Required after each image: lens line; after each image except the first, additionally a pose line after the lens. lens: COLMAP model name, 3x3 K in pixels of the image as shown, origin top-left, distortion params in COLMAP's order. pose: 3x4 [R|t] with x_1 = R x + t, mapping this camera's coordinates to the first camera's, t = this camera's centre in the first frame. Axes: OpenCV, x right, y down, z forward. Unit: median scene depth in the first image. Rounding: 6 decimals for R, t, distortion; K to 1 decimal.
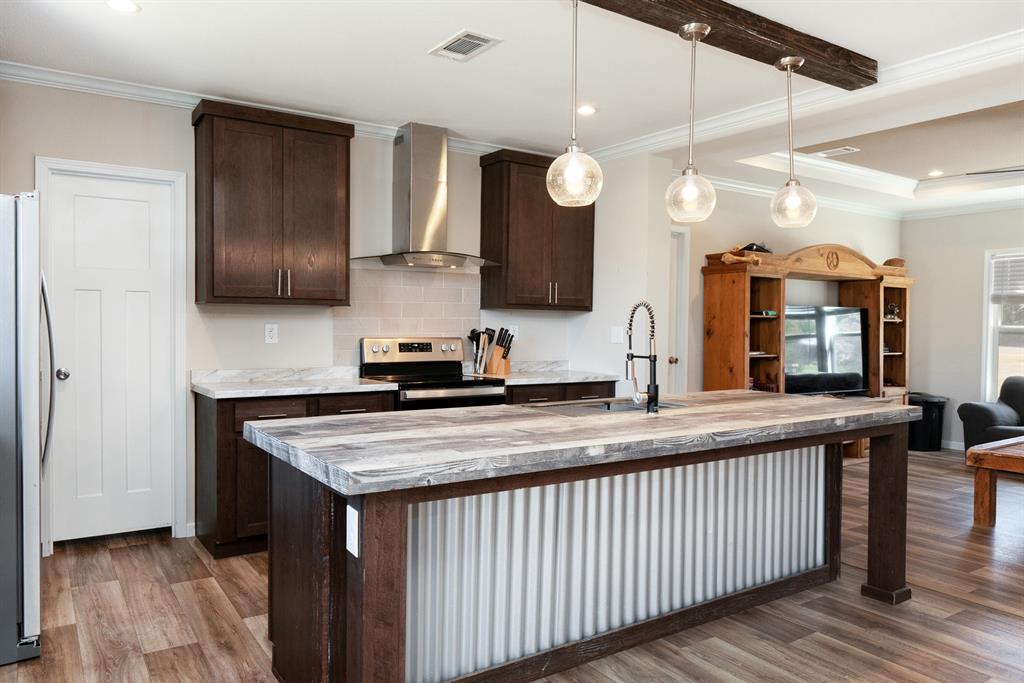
lens RADIAL K [[719.8, 0, 495.2], [0, 719.8, 336.2], [0, 0, 1]] dist [0.000046, -0.012571]
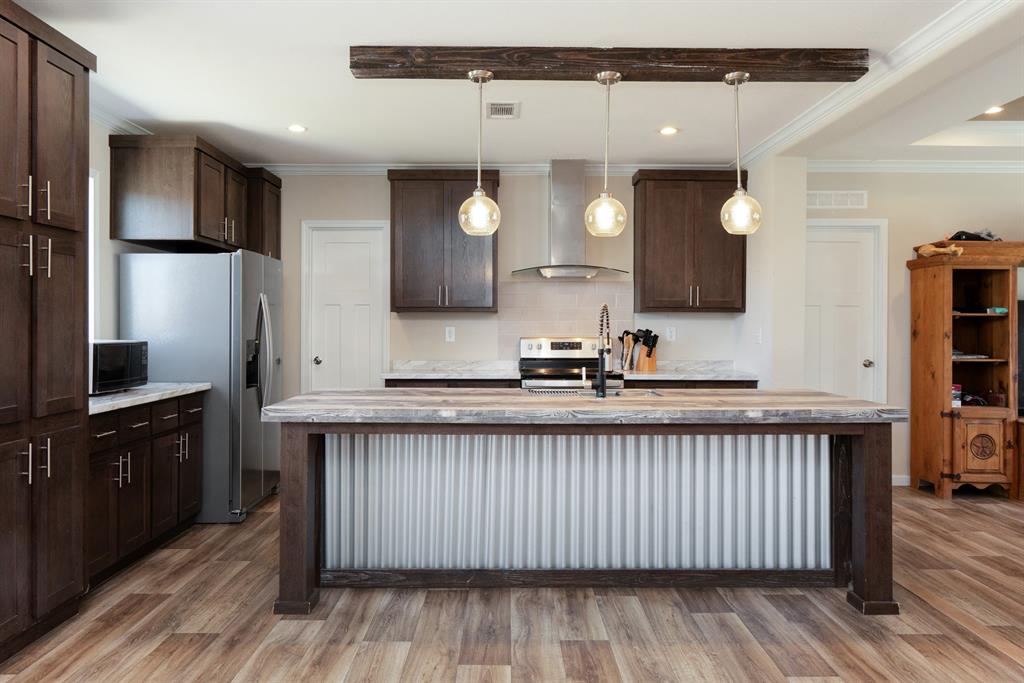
lens RADIAL K [[719.8, 0, 509.3], [0, 719.8, 323.9], [0, 0, 1]] dist [0.000046, -0.012571]
pose [[0.834178, -0.010441, -0.551396, 0.472965], [-0.003803, 0.999688, -0.024682, 0.009244], [0.551482, 0.022686, 0.833878, -0.046457]]
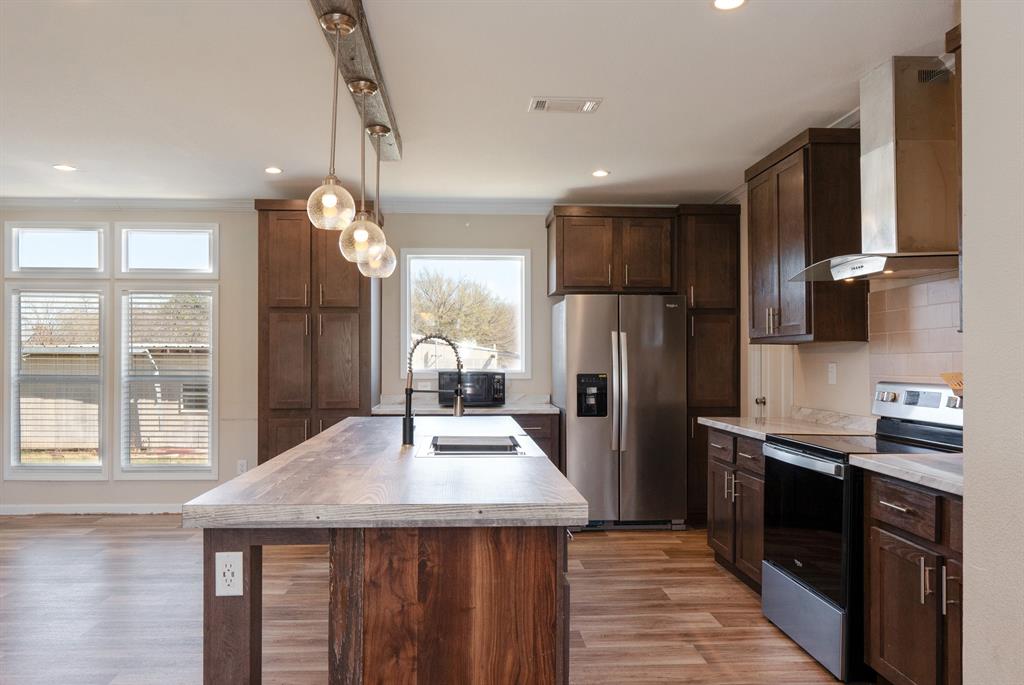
lens RADIAL K [[731.1, 0, 494.7], [0, 731.1, 355.8], [0, 0, 1]] dist [-0.015036, 0.000086]
pose [[-0.513850, -0.014544, -0.857757, 0.658037], [-0.021769, 0.999755, -0.003910, -0.012092], [0.857604, 0.016663, -0.514041, 1.015289]]
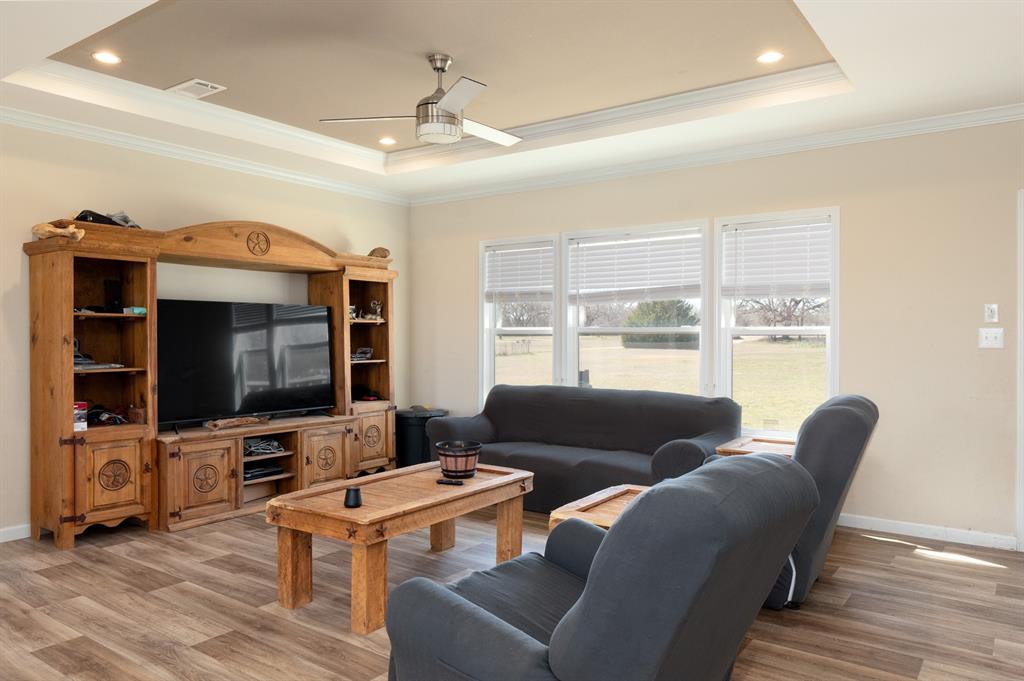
lens RADIAL K [[719.8, 0, 535.4], [0, 719.8, 340.9], [0, 0, 1]] dist [0.000046, -0.012571]
pose [[0.925453, -0.014355, 0.378591, 0.616568], [0.016432, 0.999862, -0.002254, 0.008880], [-0.378506, 0.008307, 0.925561, 0.231547]]
